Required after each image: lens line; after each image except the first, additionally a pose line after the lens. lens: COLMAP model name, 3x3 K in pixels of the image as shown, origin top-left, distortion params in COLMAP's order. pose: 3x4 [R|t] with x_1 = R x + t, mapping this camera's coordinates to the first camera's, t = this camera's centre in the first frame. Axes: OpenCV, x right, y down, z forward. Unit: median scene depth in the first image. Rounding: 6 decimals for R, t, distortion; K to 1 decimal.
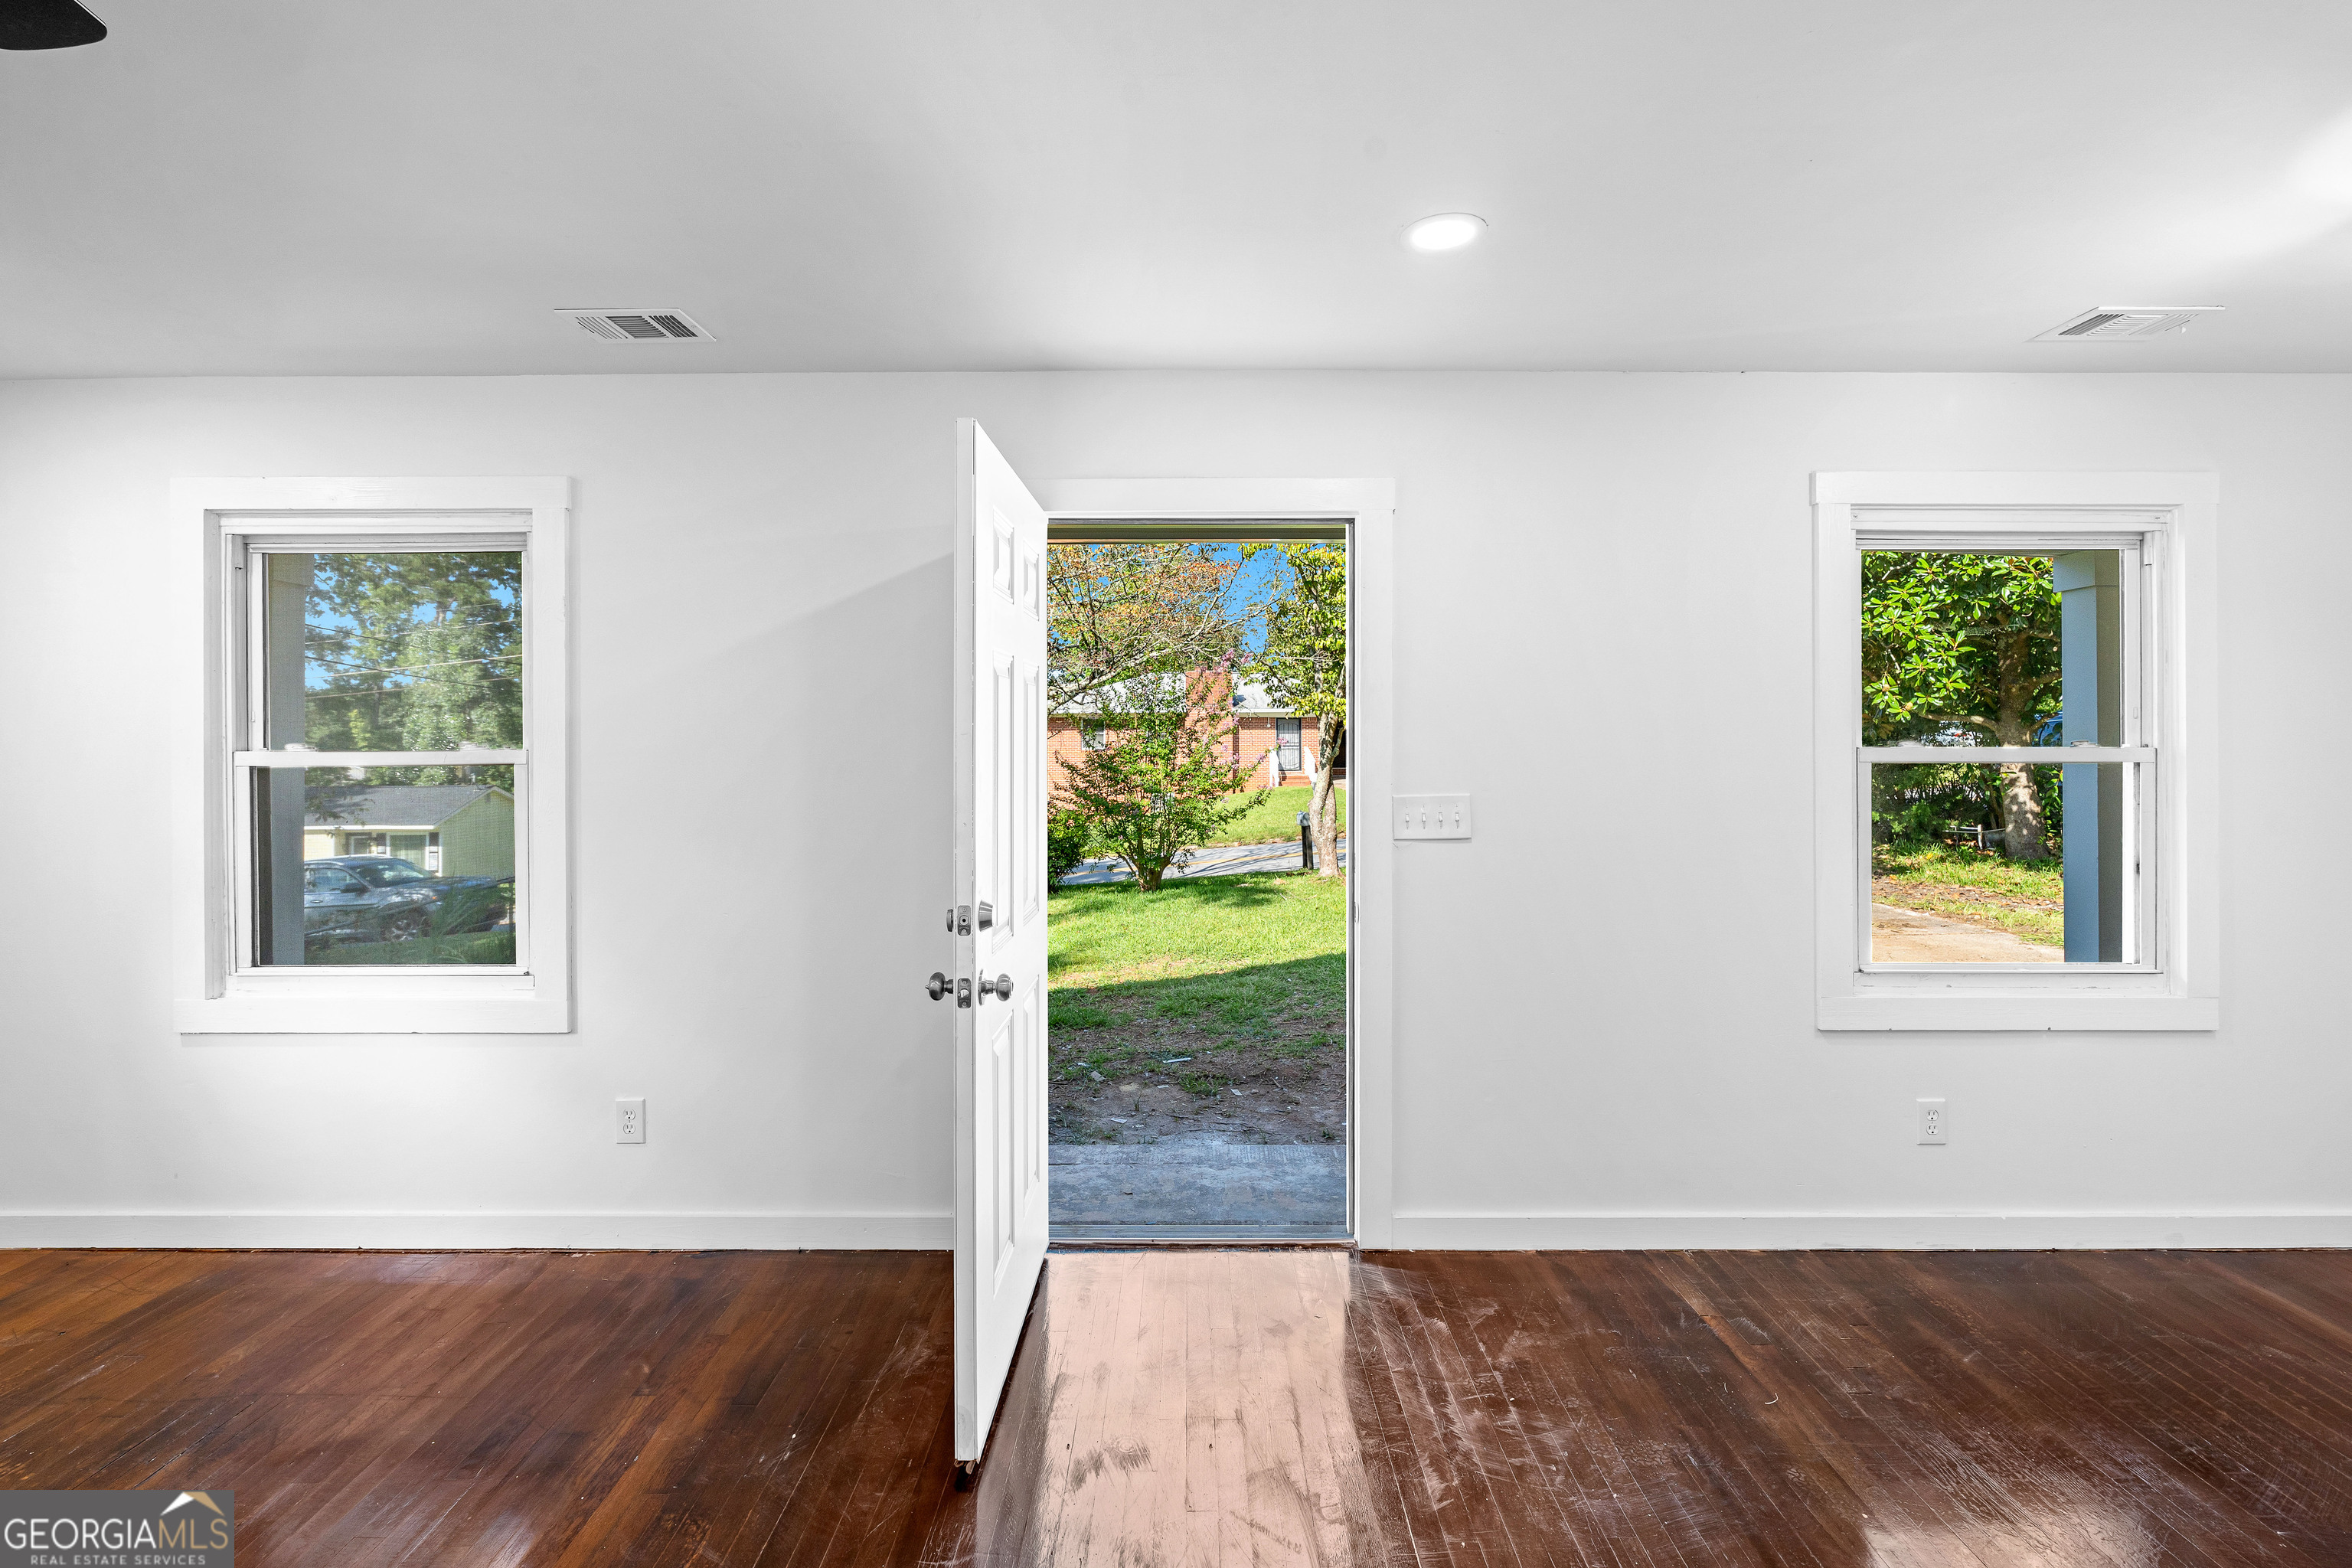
lens RADIAL K [[1063.6, 0, 1188.2], [0, 1063.6, 734.0], [0, 0, 1]] dist [-0.002498, -0.000218]
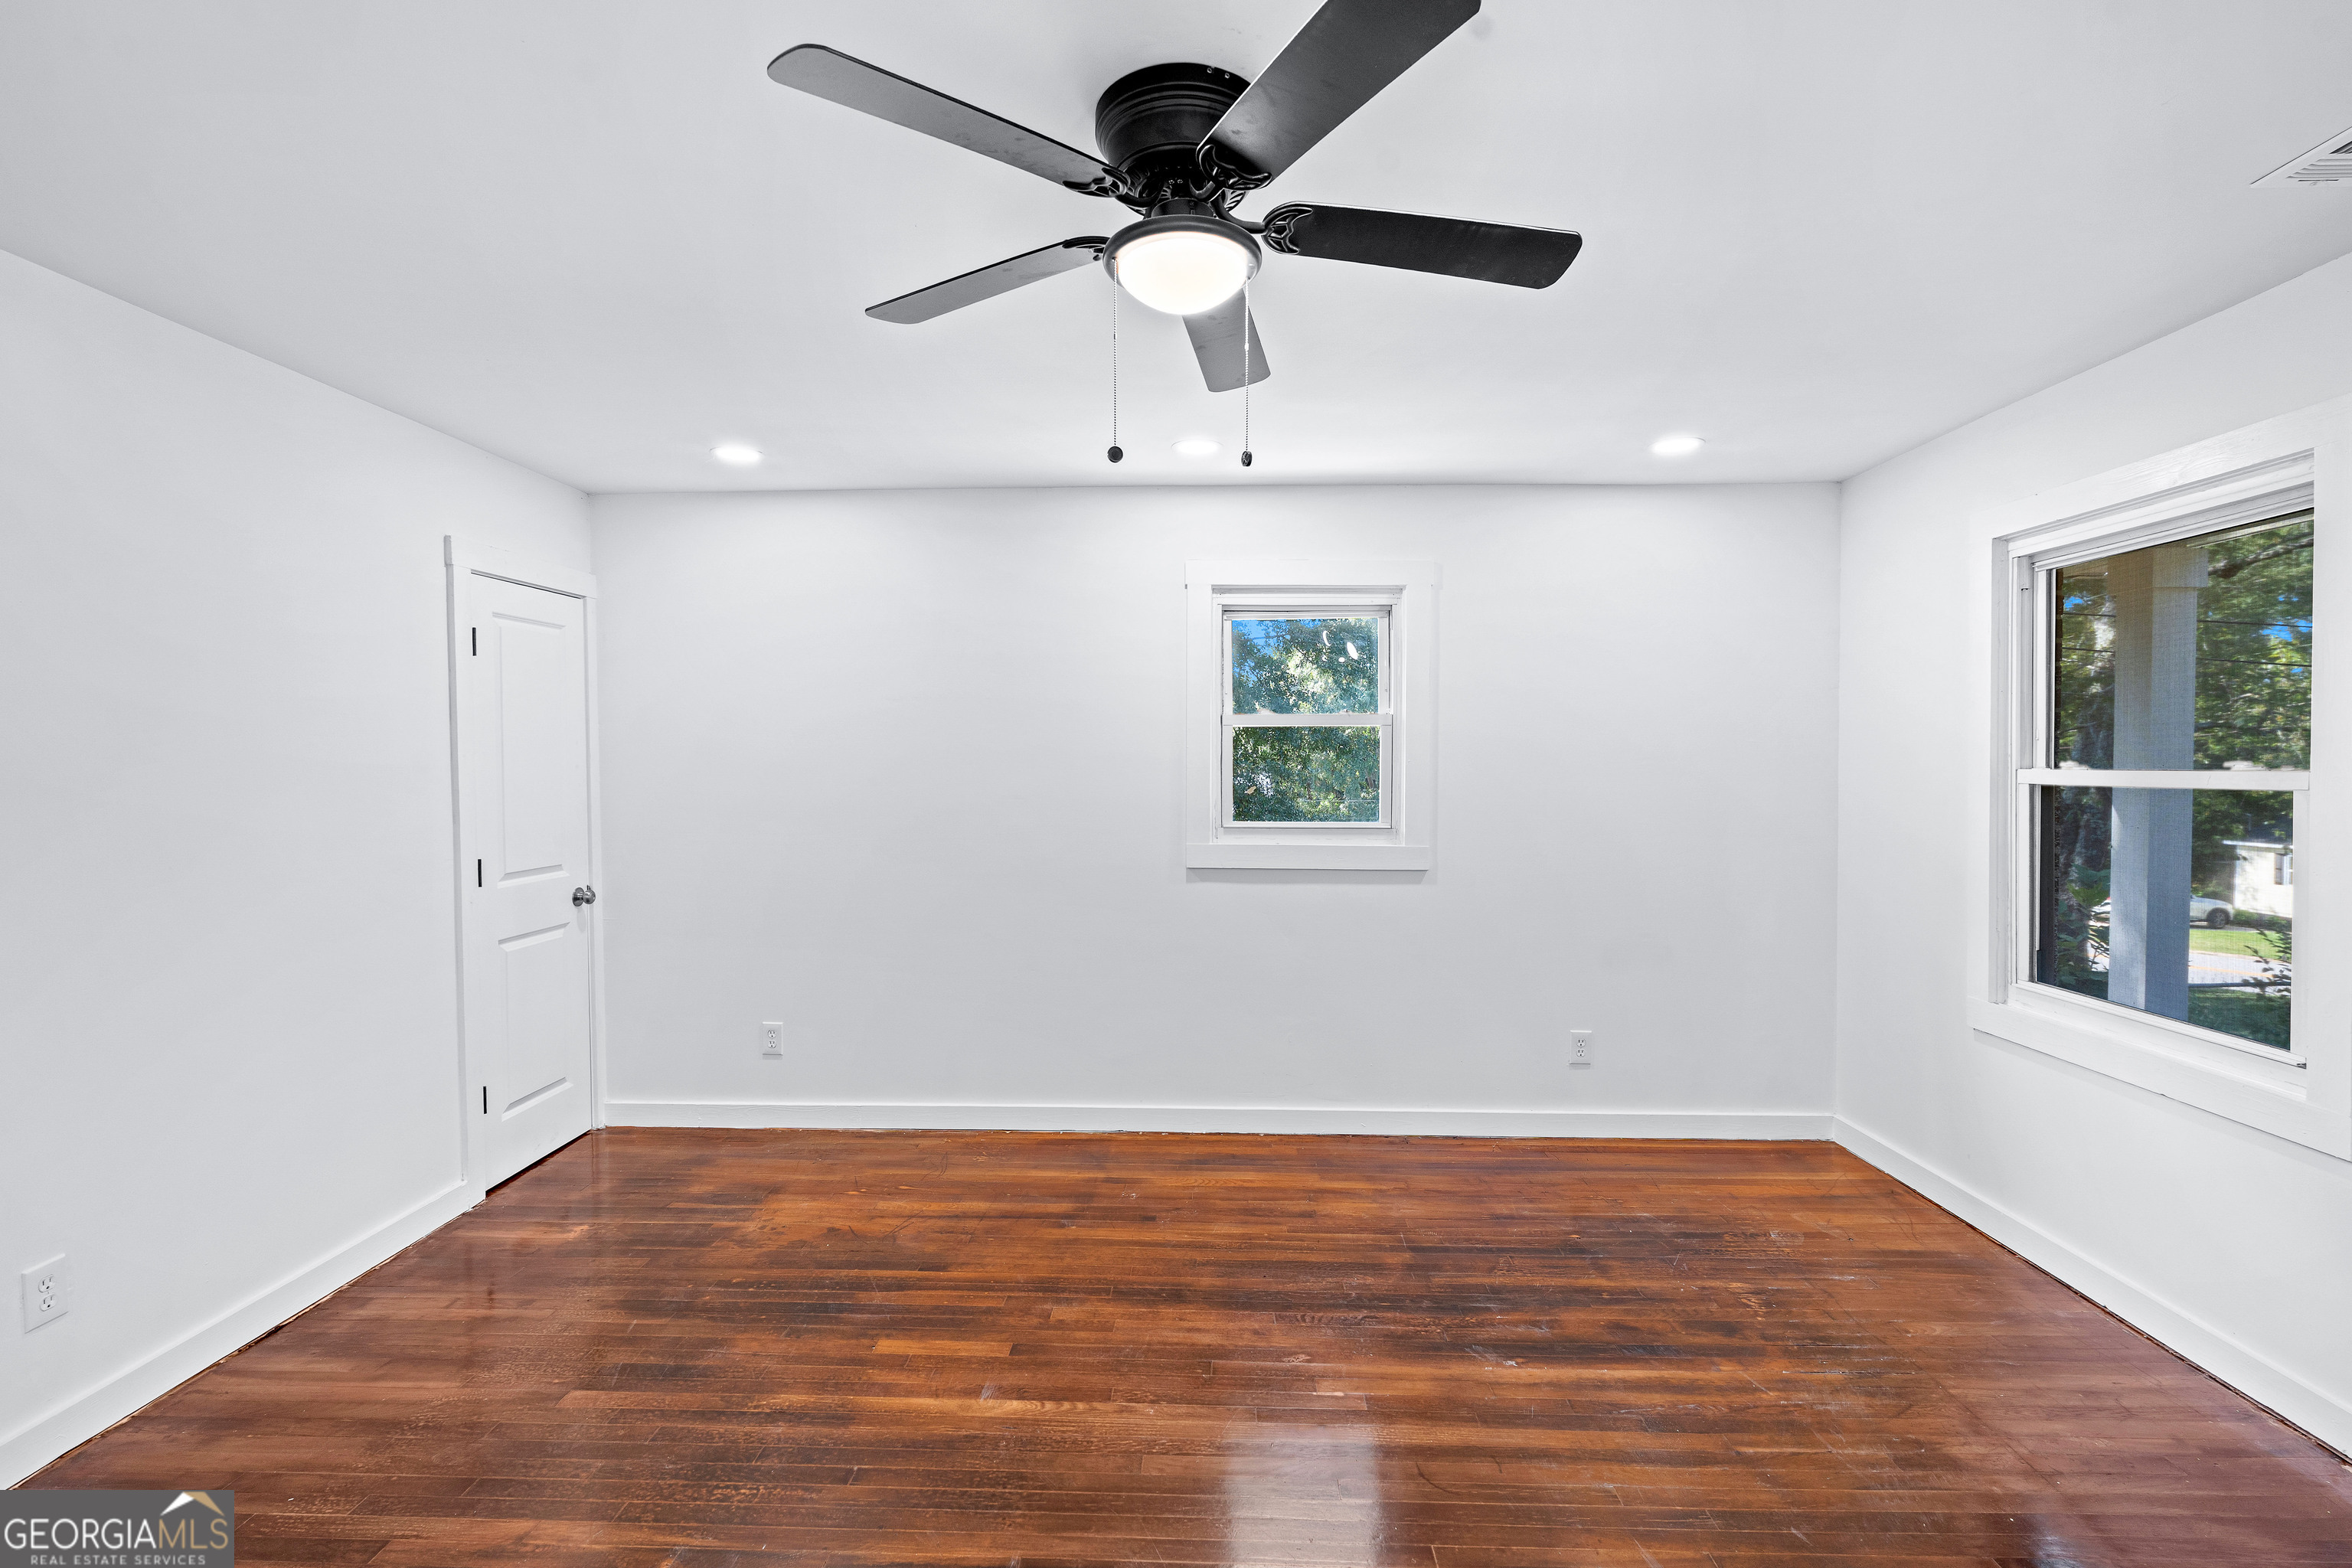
lens RADIAL K [[1063.6, 0, 1177.8], [0, 1063.6, 791.3], [0, 0, 1]] dist [-0.002498, -0.000218]
pose [[-0.024049, 0.032994, -0.999166, 0.150004], [0.005983, 0.999442, 0.032859, -0.000537], [0.999693, -0.005188, -0.024233, 0.216375]]
